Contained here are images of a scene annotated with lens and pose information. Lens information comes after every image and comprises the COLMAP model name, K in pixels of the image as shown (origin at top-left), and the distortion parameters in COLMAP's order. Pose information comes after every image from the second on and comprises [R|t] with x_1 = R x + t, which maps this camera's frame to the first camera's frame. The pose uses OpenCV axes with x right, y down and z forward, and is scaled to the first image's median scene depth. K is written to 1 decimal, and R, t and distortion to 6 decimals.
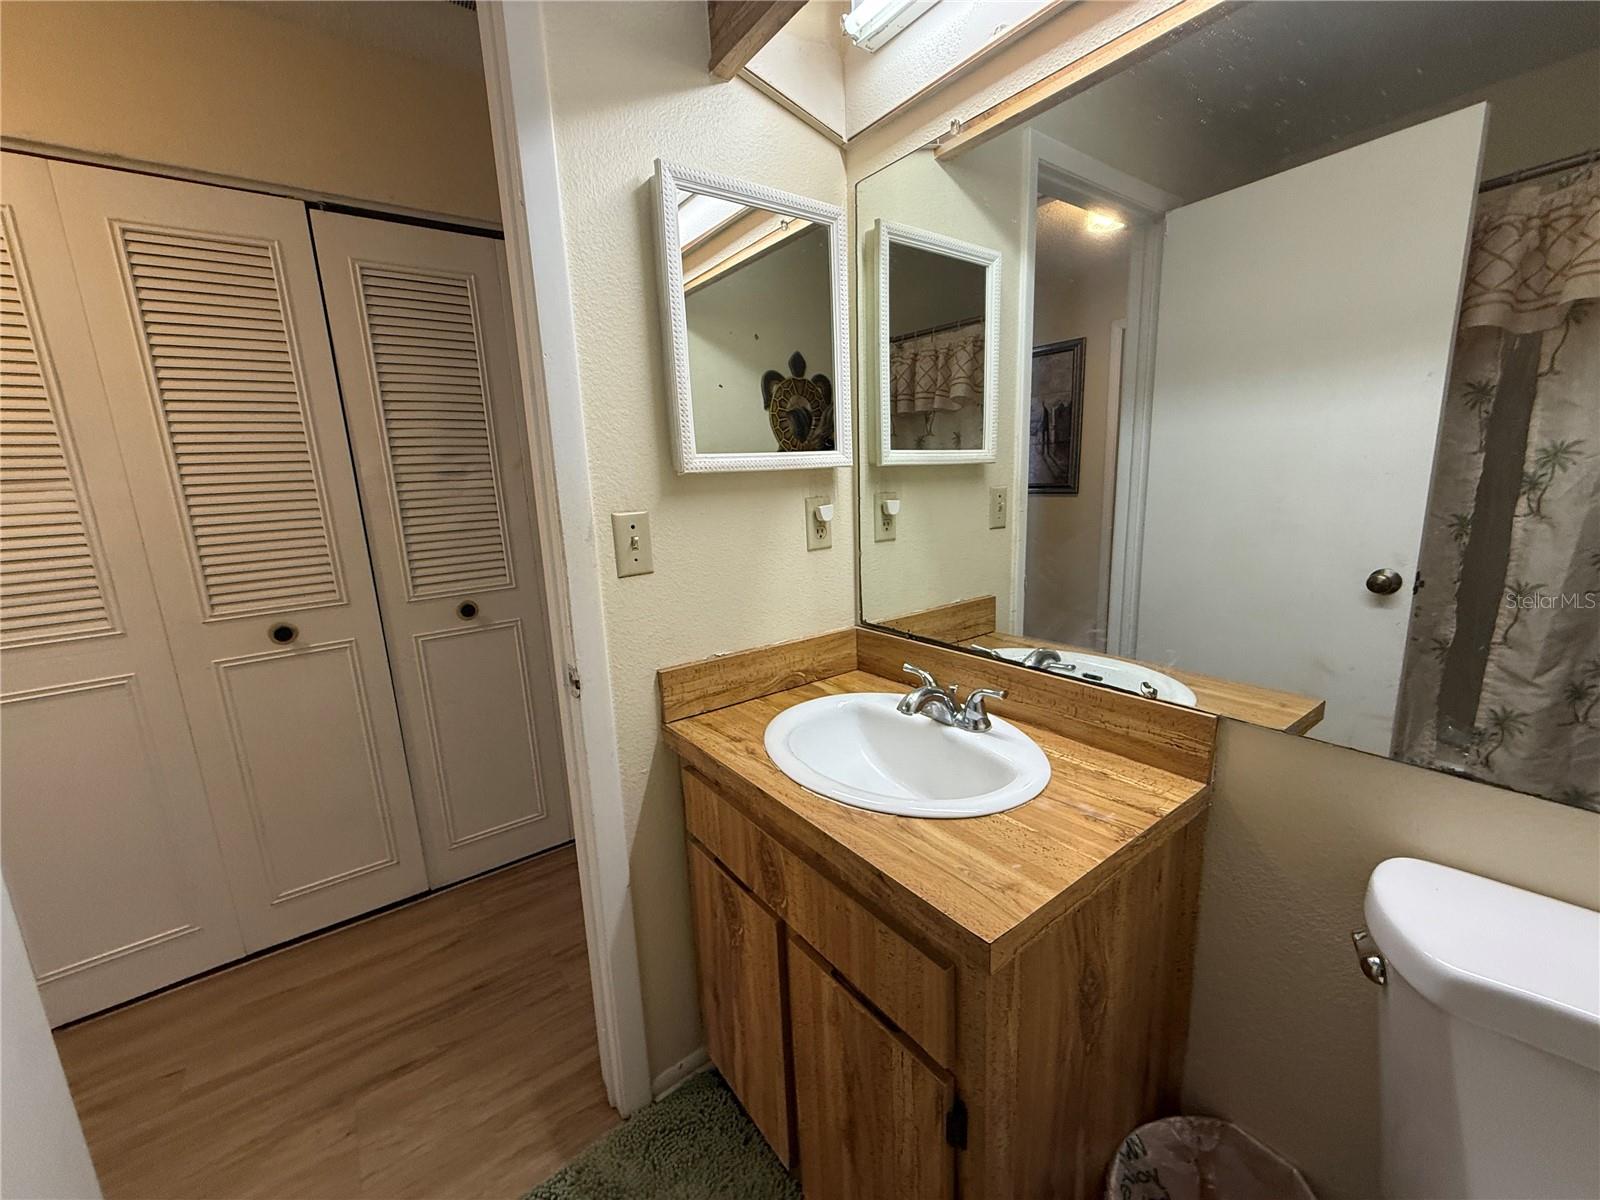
lens RADIAL K [[636.9, 0, 797.2], [0, 636.9, 599.7], [0, 0, 1]] dist [-0.000363, -0.000123]
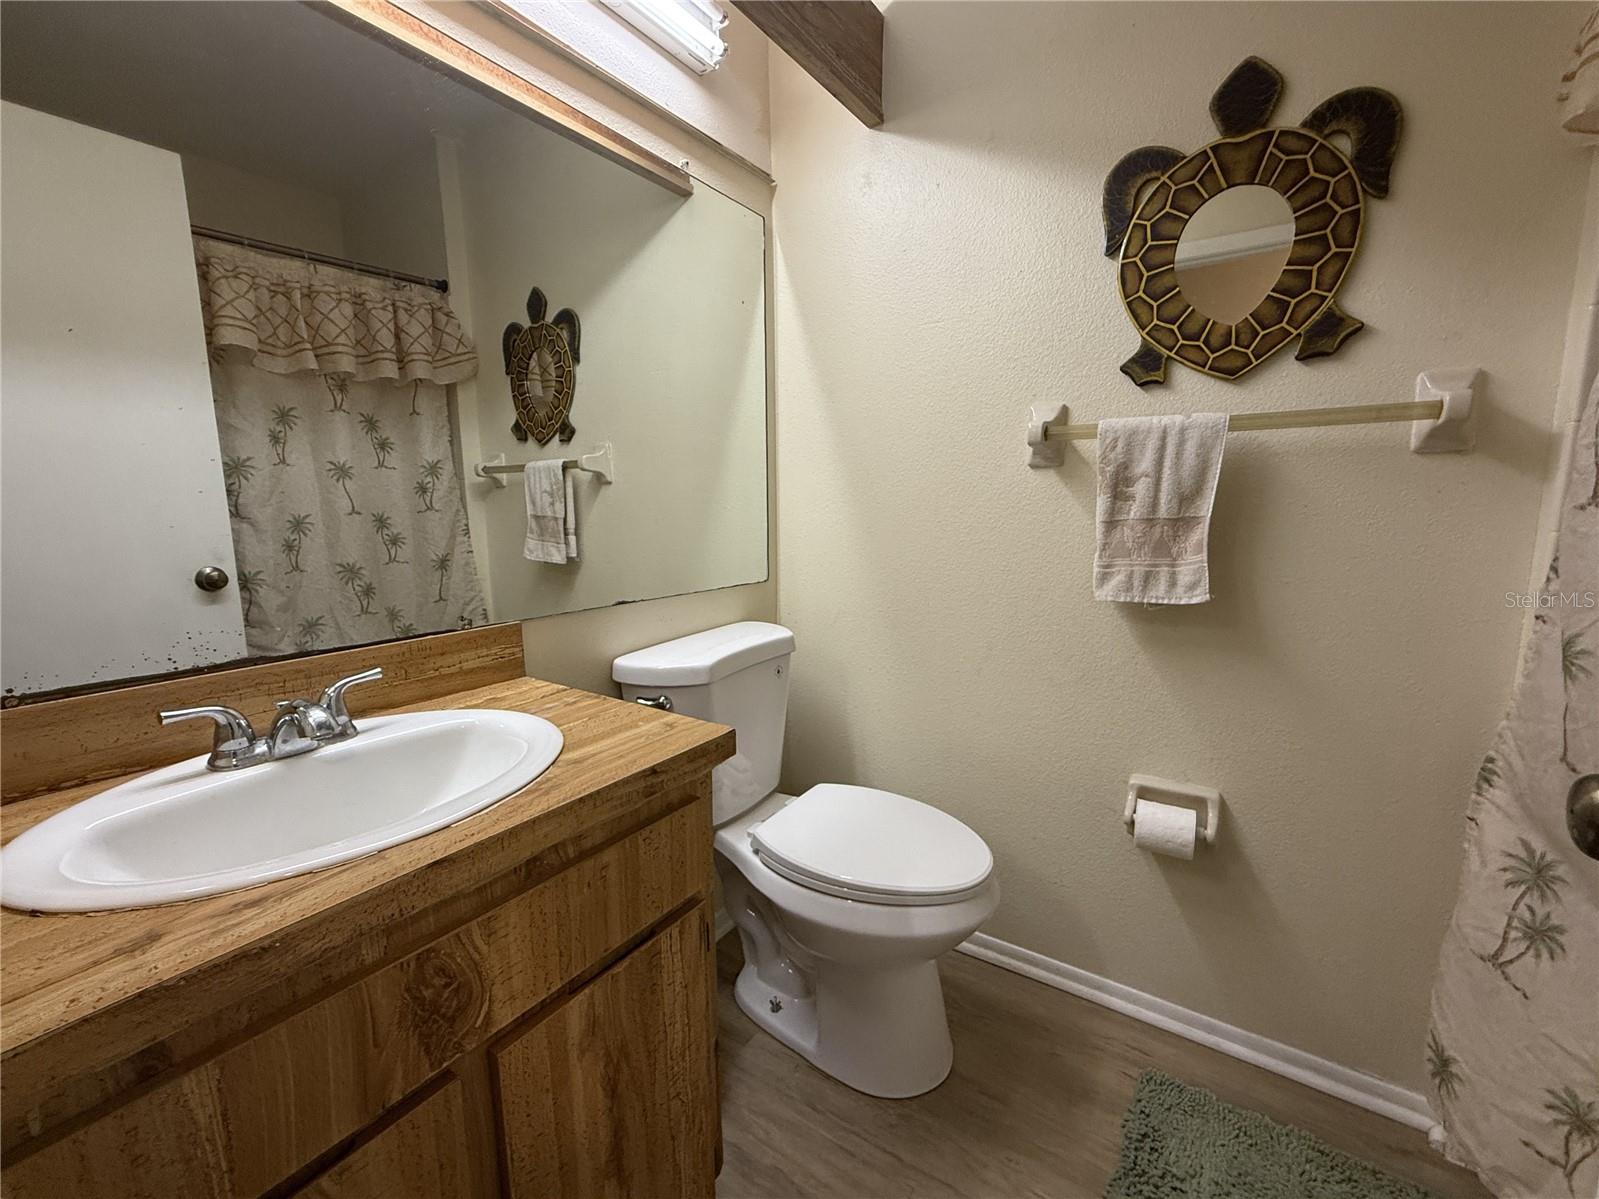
lens RADIAL K [[651.8, 0, 800.4], [0, 651.8, 562.7], [0, 0, 1]] dist [0.000200, 0.000005]
pose [[-0.310338, -0.062481, 0.948571, -0.700677], [0.197581, 0.971808, 0.128653, 0.007678], [-0.929867, 0.227346, -0.289244, 0.749030]]
